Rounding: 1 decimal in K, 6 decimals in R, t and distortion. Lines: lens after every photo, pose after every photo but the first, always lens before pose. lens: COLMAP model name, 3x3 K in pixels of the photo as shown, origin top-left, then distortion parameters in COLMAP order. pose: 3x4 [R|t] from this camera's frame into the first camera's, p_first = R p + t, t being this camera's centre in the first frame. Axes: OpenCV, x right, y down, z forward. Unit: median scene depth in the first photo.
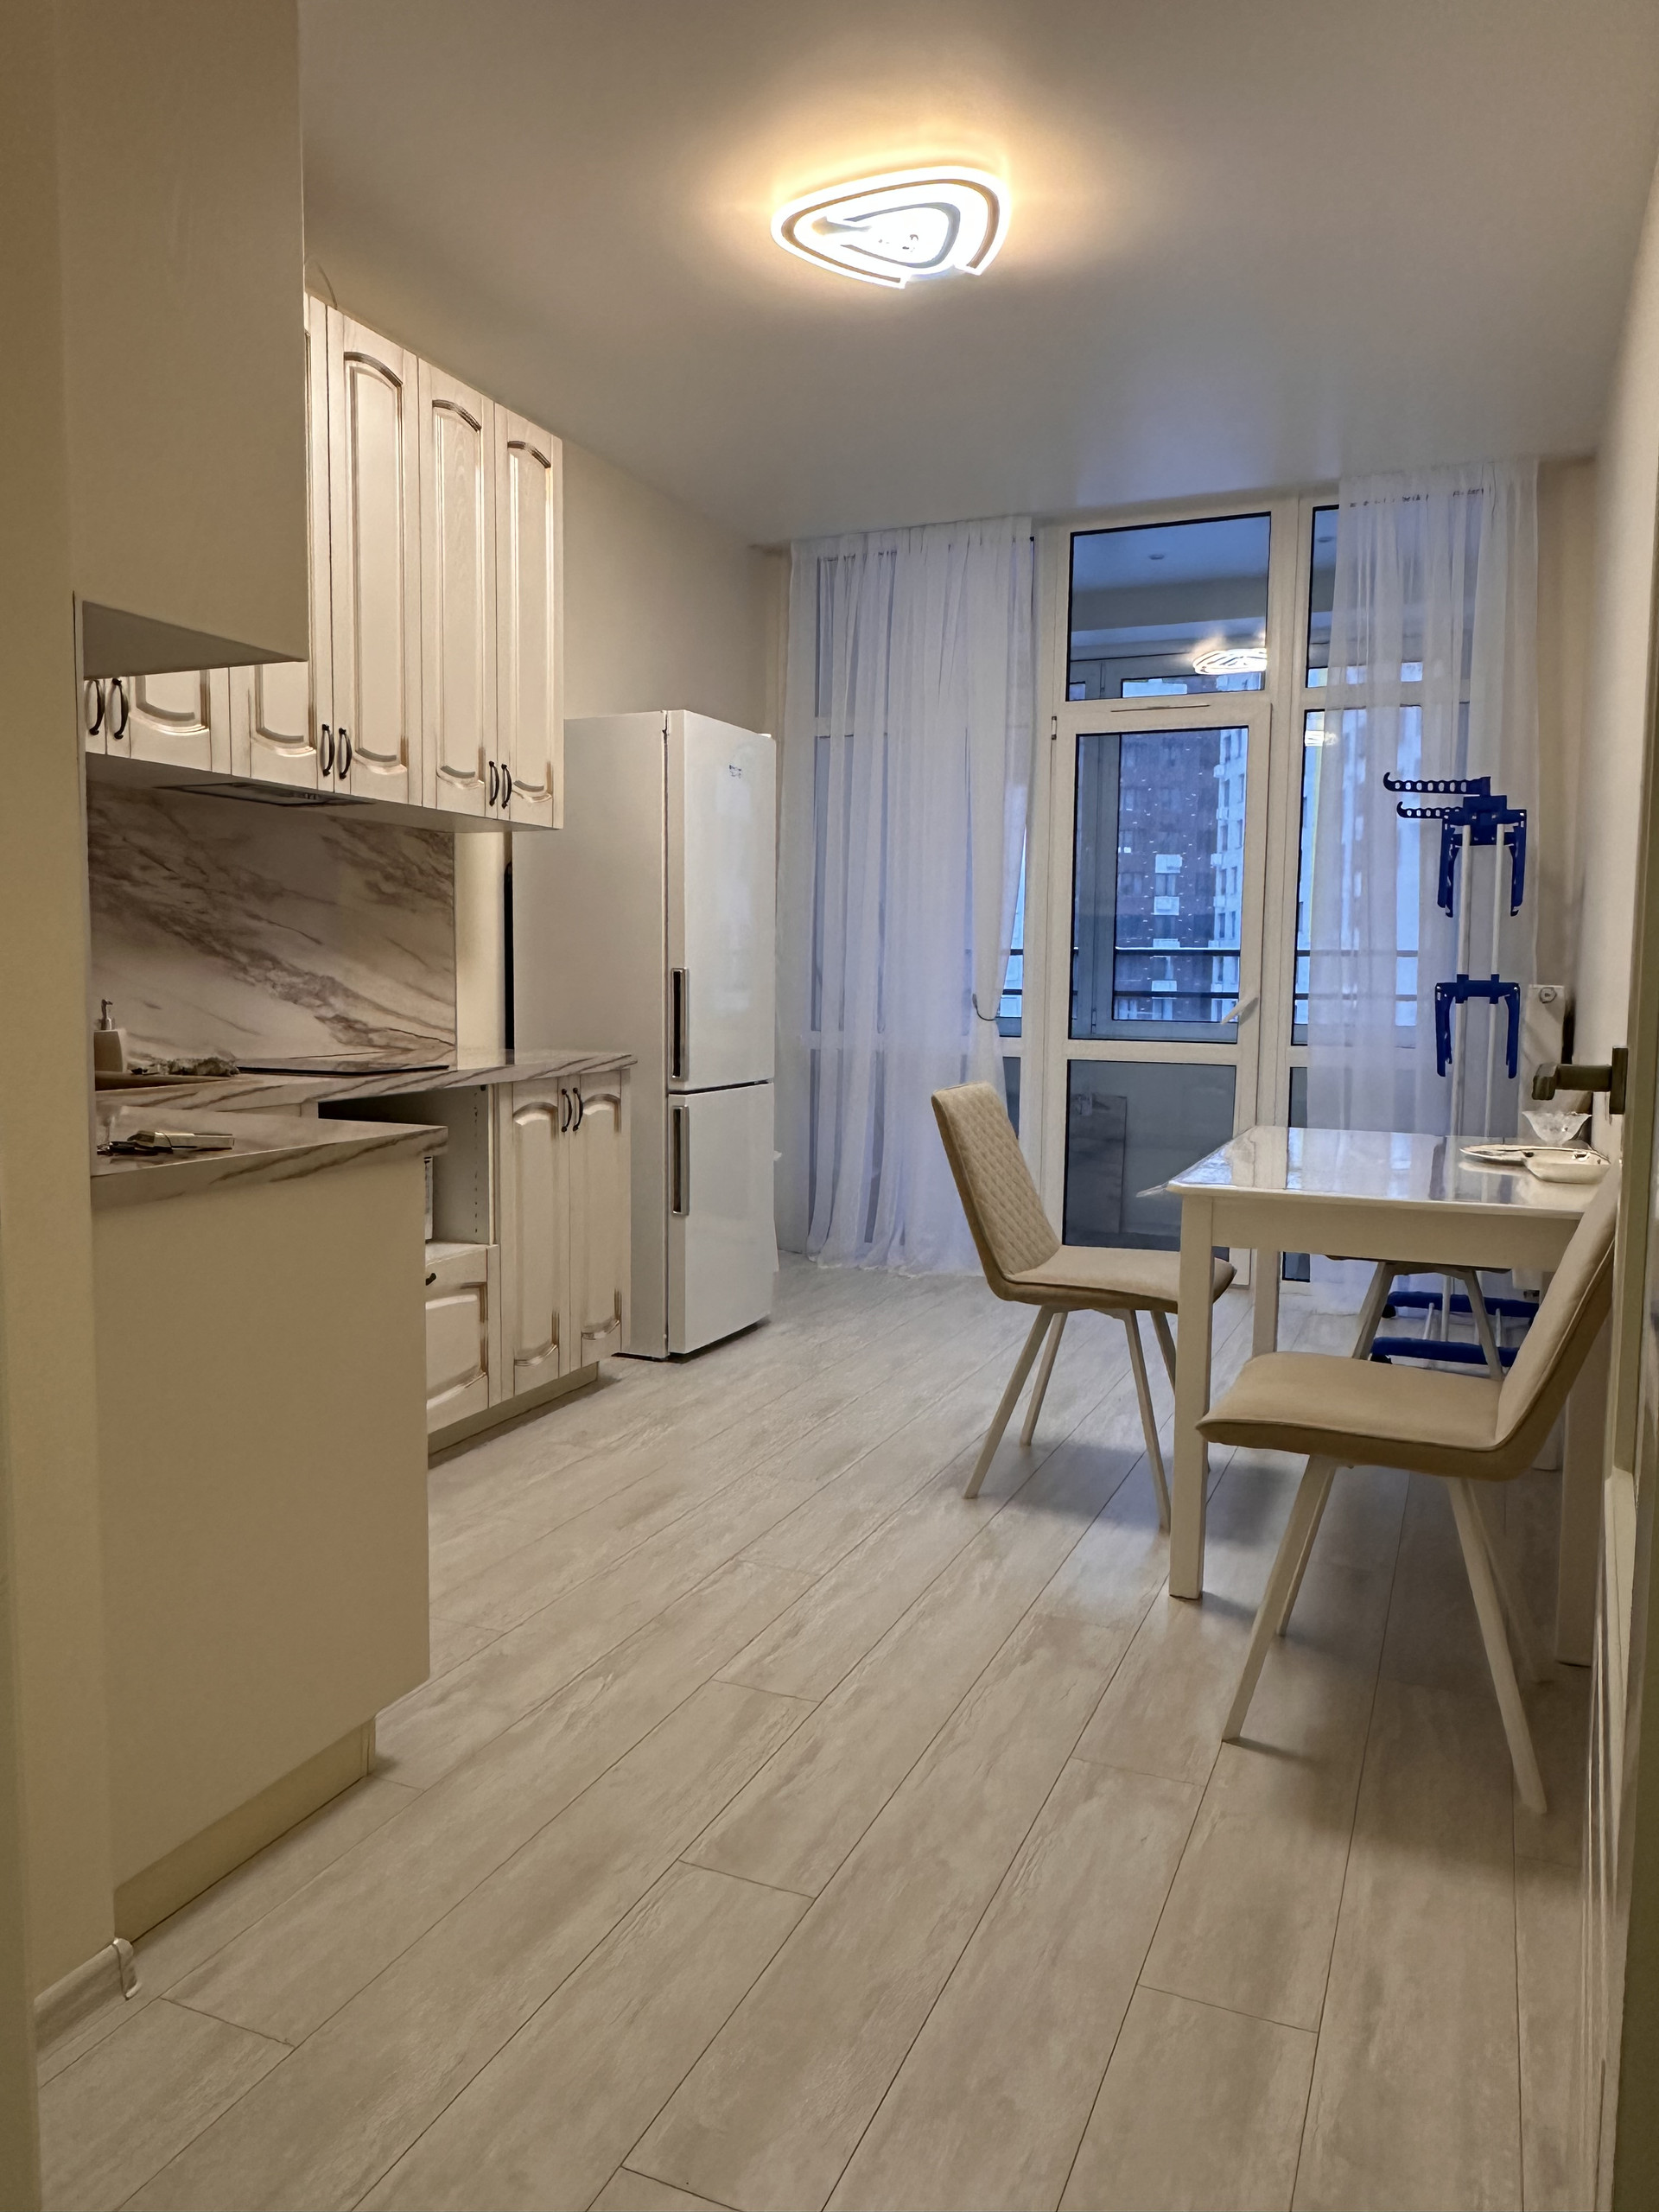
lens RADIAL K [[1500.2, 0, 834.8], [0, 1500.2, 1104.5], [0, 0, 1]] dist [0.000159, -0.000449]
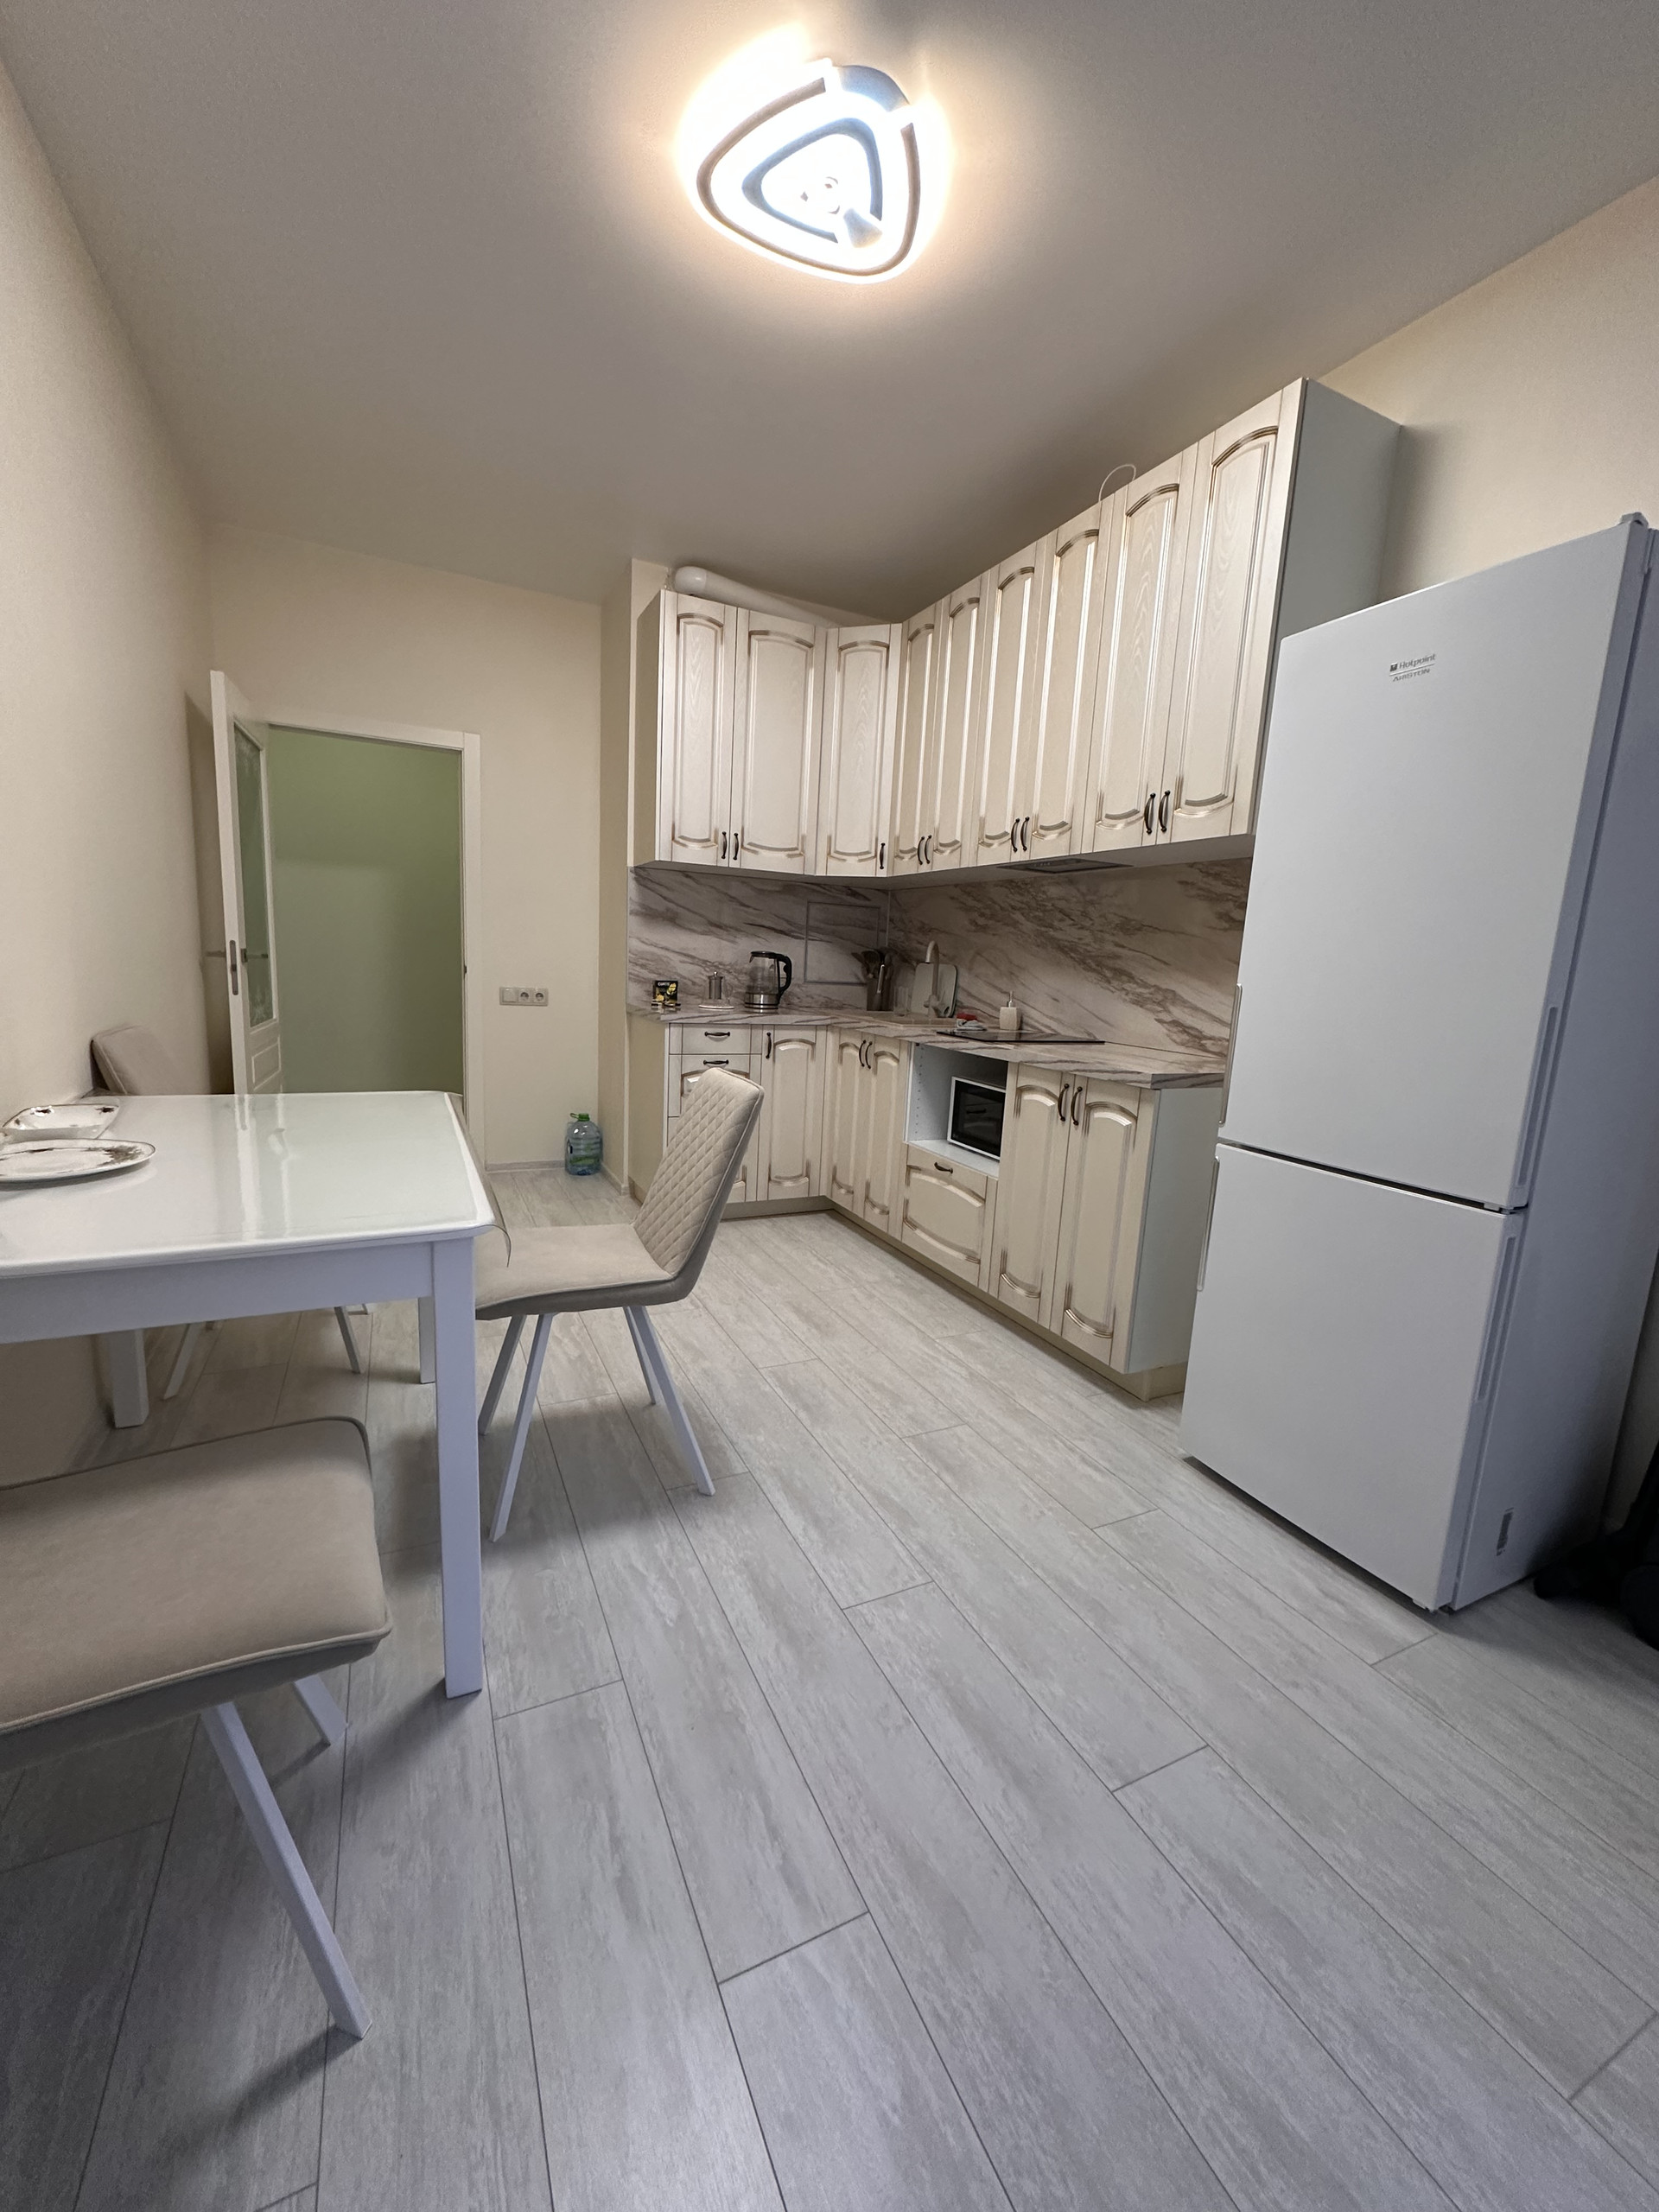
lens RADIAL K [[883.6, 0, 829.7], [0, 883.6, 1102.9], [0, 0, 1]] dist [-0.002465, 0.000339]
pose [[-0.652800, 0.079380, -0.753360, 0.458986], [-0.121467, 0.970658, 0.207530, -0.118316], [0.747729, 0.226983, -0.624003, 1.337797]]
